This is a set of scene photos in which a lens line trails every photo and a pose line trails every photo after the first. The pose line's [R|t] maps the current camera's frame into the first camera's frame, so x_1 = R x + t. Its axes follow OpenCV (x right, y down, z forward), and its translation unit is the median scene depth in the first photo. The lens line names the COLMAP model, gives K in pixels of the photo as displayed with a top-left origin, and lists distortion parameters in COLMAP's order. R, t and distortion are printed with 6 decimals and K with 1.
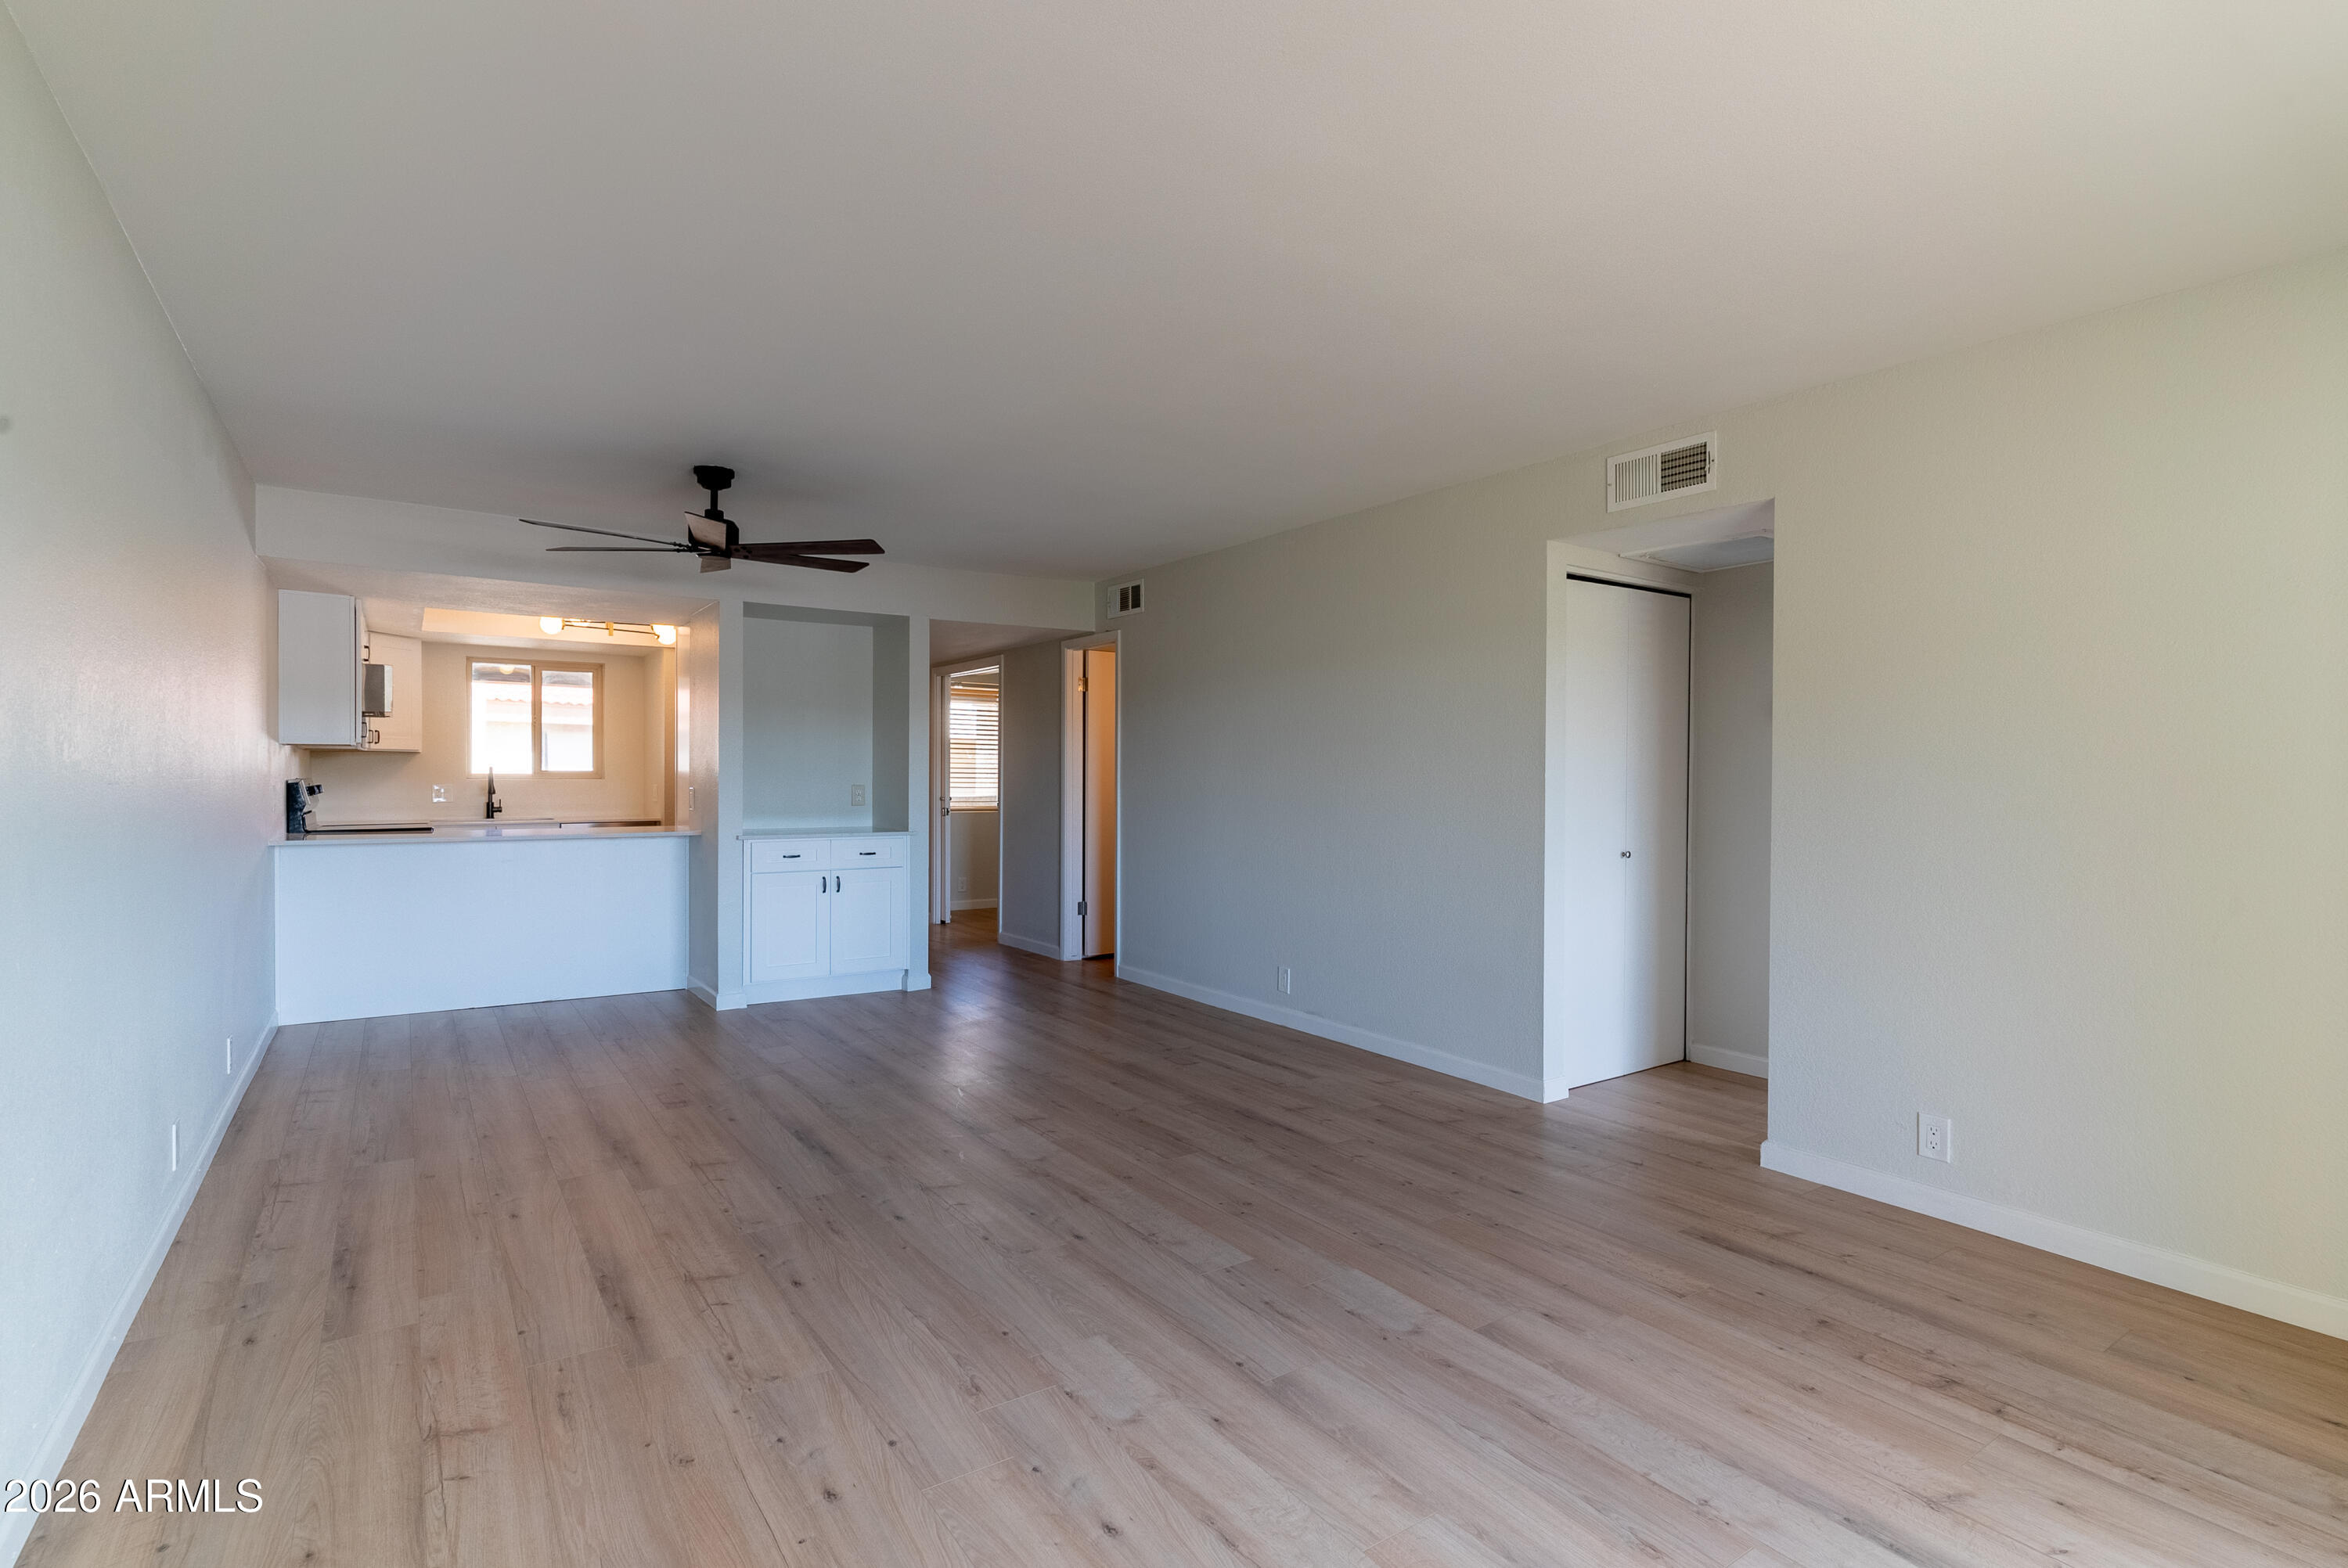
lens RADIAL K [[1122.8, 0, 1170.5], [0, 1122.8, 782.6], [0, 0, 1]] dist [-0.000310, -0.000127]
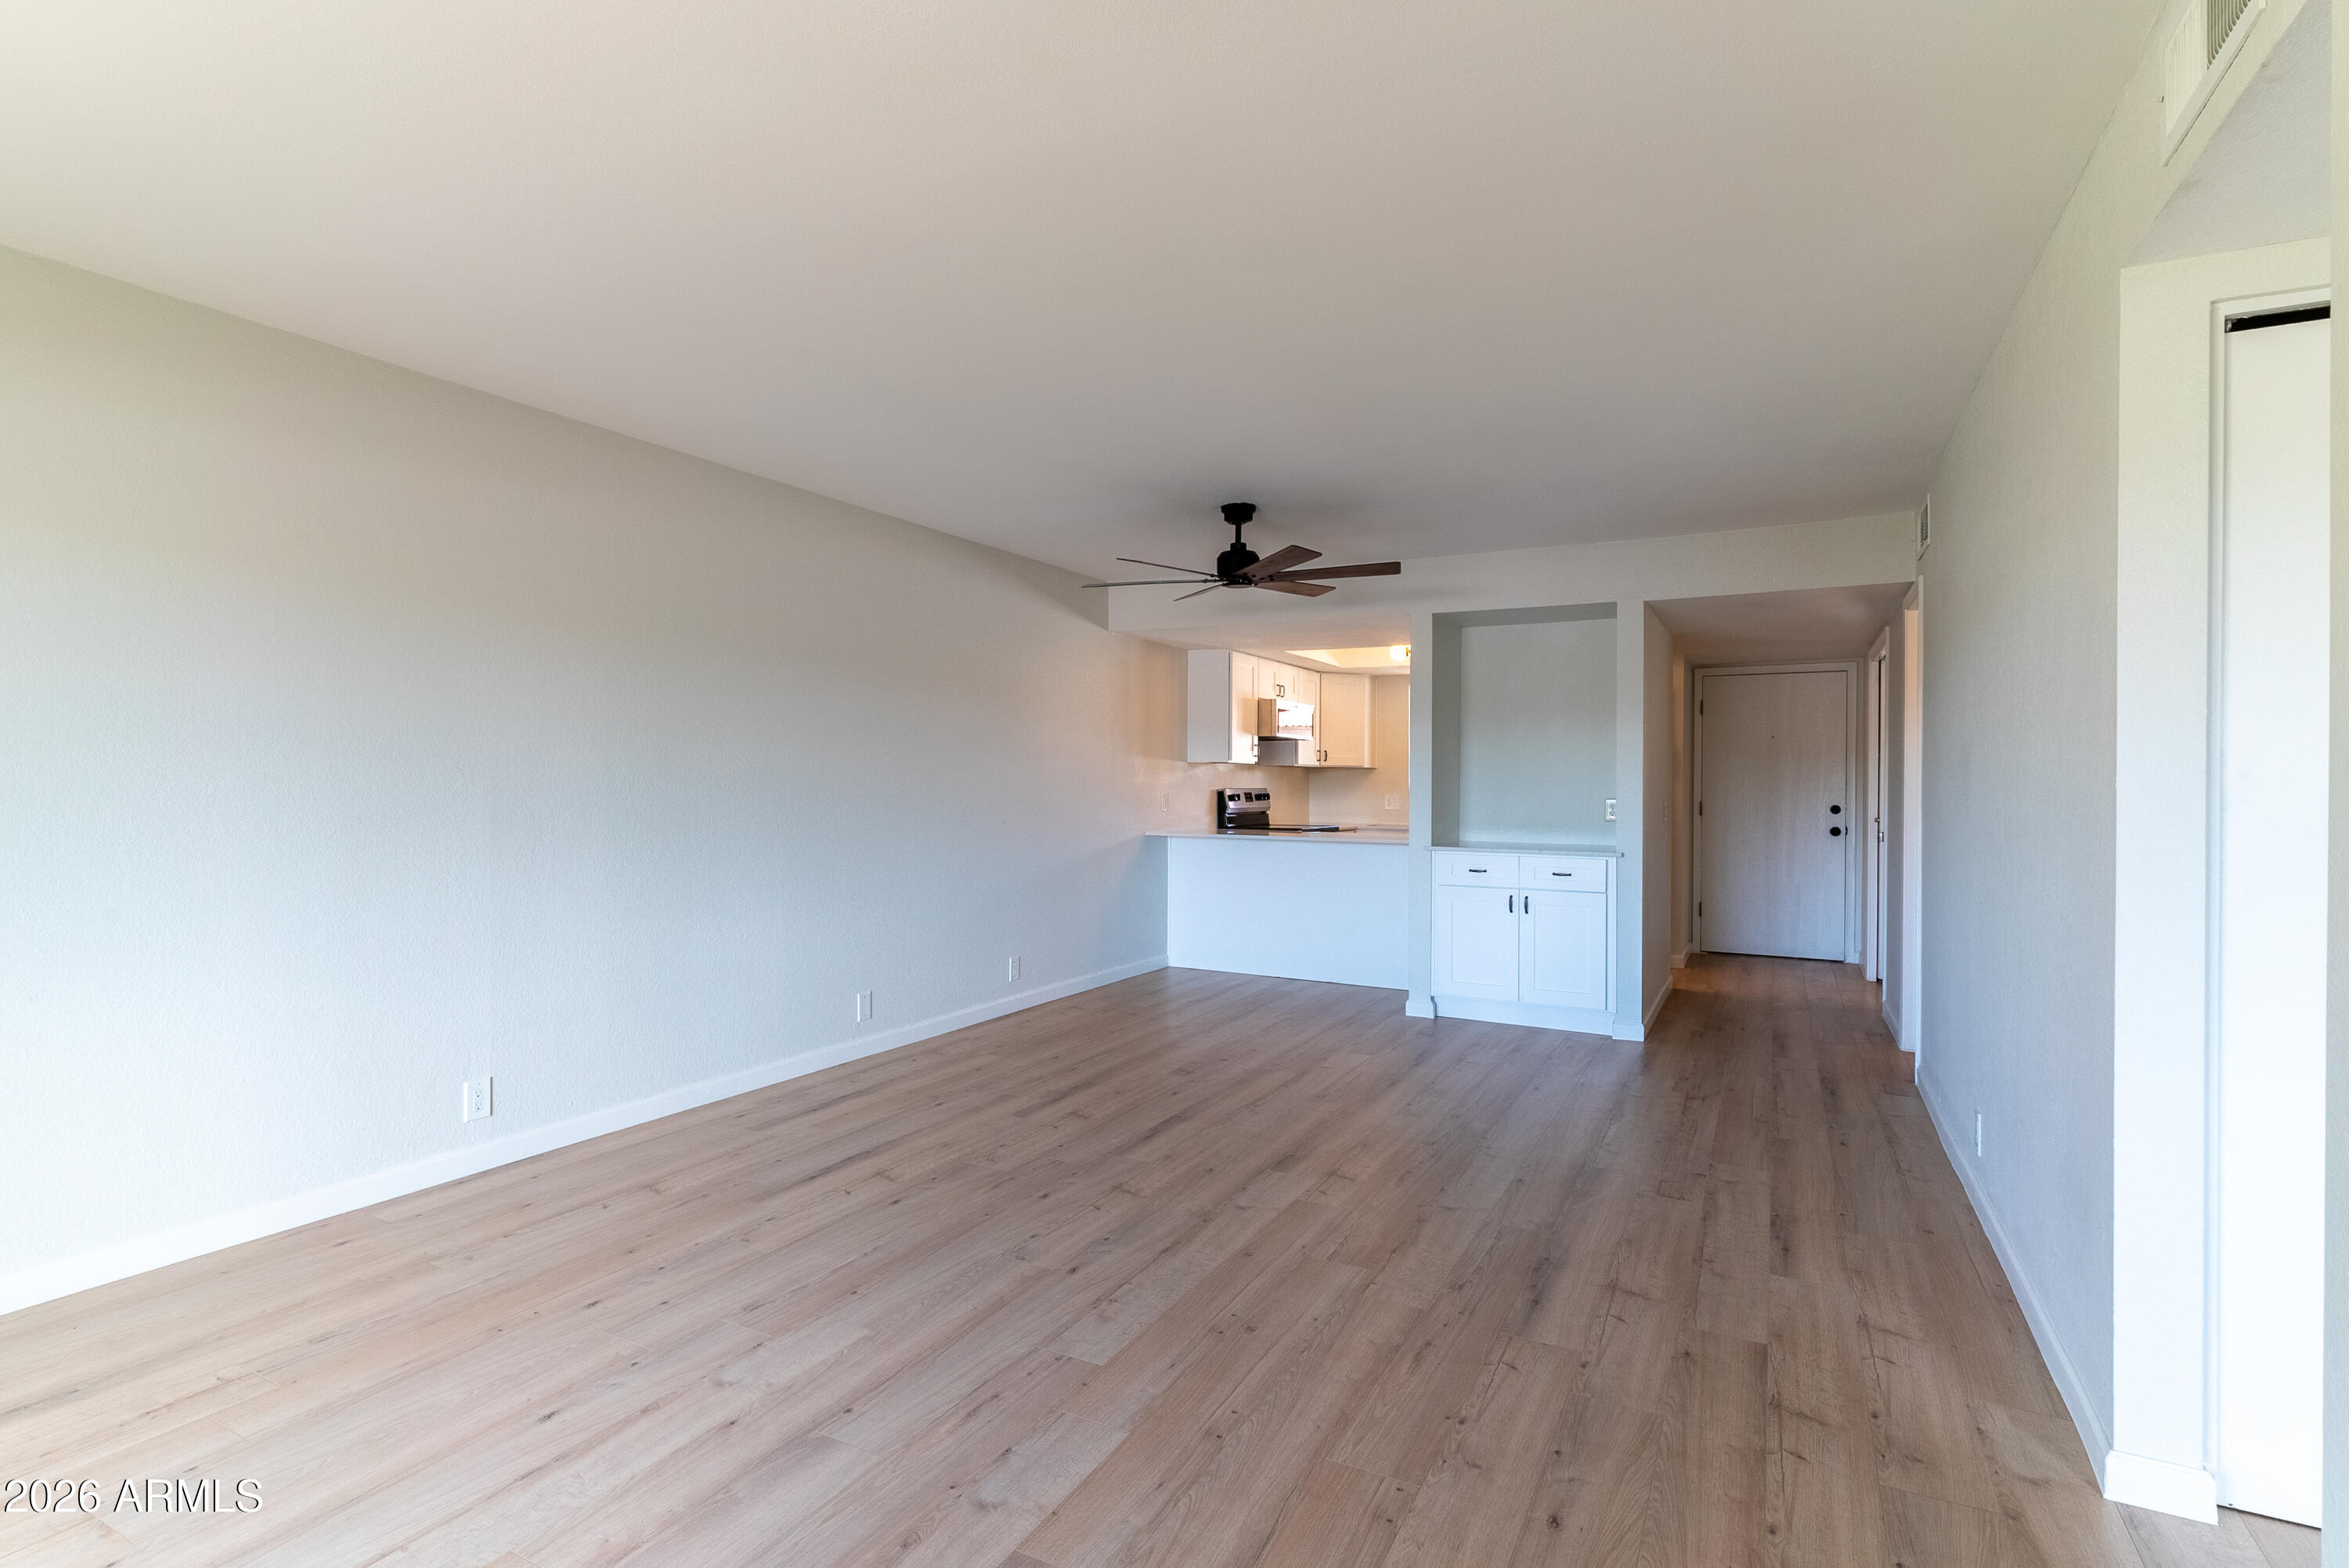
lens RADIAL K [[1139.1, 0, 1173.5], [0, 1139.1, 841.2], [0, 0, 1]] dist [0.002361, 0.000447]
pose [[0.465027, 0.044945, -0.884155, 0.712879], [-0.012283, 0.998942, 0.044319, 0.000996], [0.885211, -0.009750, 0.465087, 0.572792]]
